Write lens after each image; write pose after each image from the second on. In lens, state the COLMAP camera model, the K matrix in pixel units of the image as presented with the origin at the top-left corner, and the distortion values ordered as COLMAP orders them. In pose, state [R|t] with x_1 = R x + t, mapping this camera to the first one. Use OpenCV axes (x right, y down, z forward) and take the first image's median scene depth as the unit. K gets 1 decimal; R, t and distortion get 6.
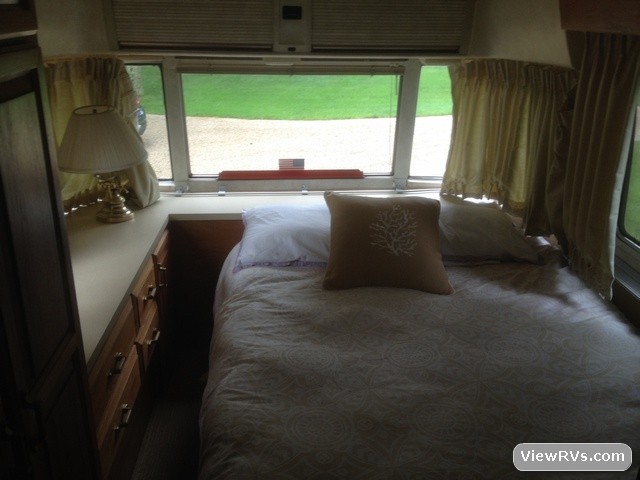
lens RADIAL K [[574.2, 0, 320.0], [0, 574.2, 240.0], [0, 0, 1]] dist [0.005012, -0.009535]
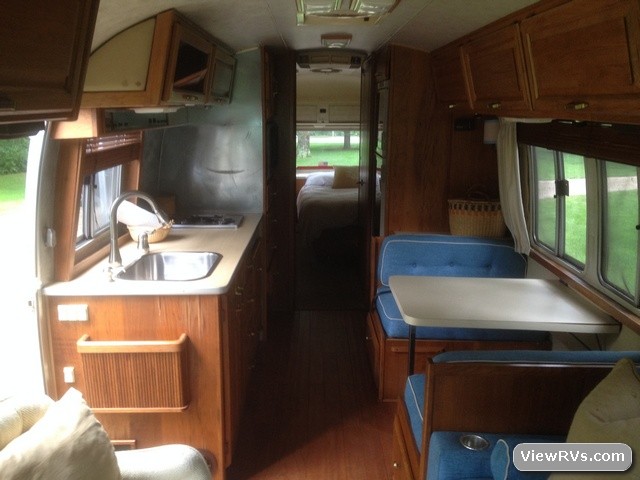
lens RADIAL K [[574.2, 0, 320.0], [0, 574.2, 240.0], [0, 0, 1]] dist [0.005012, -0.009535]
pose [[0.997481, -0.005840, -0.070700, 0.159829], [-0.004829, 0.988704, -0.149805, 0.809383], [0.070776, 0.149769, 0.986185, -2.087524]]
